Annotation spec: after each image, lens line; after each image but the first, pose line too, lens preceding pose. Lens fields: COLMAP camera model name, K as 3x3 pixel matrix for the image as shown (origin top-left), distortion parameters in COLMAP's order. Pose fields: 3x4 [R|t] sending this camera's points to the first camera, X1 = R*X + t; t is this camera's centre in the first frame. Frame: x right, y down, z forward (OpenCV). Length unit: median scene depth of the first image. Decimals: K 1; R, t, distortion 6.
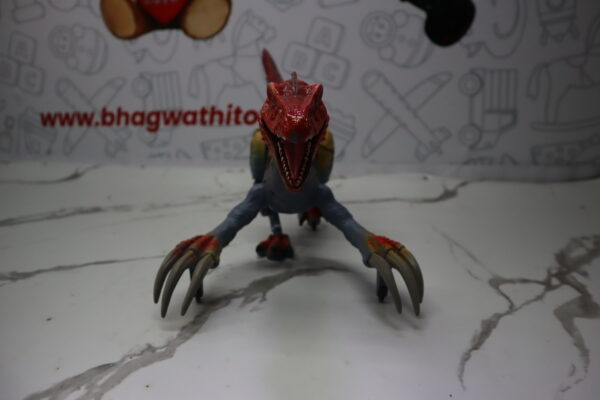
lens RADIAL K [[418.9, 0, 304.5], [0, 418.9, 199.4], [0, 0, 1]] dist [-0.119918, 0.073788]
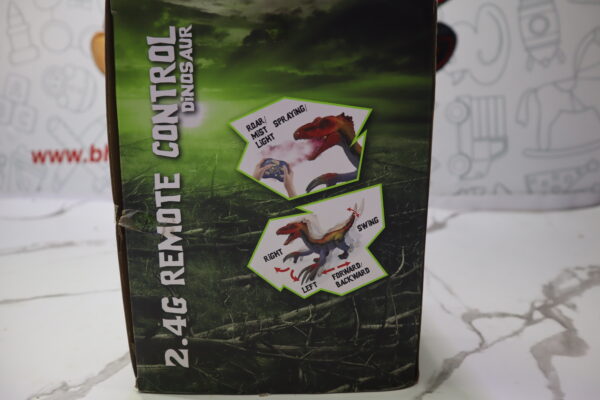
lens RADIAL K [[418.9, 0, 304.7], [0, 418.9, 199.1], [0, 0, 1]] dist [-0.119918, 0.073788]
pose [[0.999225, -0.014304, -0.036663, 0.076097], [0.010624, 0.995061, -0.098691, 0.016218], [0.037893, 0.098225, 0.994443, 0.034824]]
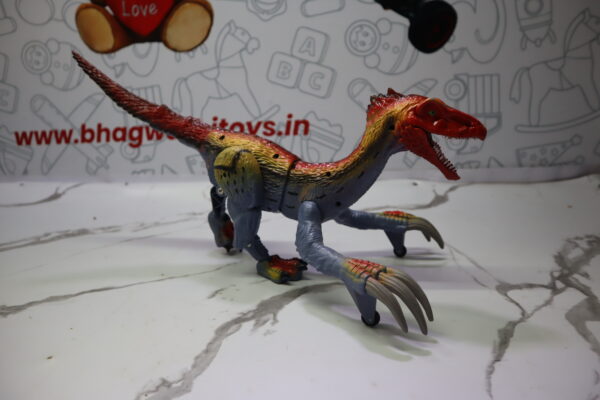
lens RADIAL K [[418.9, 0, 304.5], [0, 418.9, 198.8], [0, 0, 1]] dist [-0.119918, 0.073788]
pose [[0.997405, -0.042597, 0.058039, -0.035792], [0.043519, 0.998944, -0.014715, -0.013051], [-0.057351, 0.017203, 0.998206, 0.013134]]
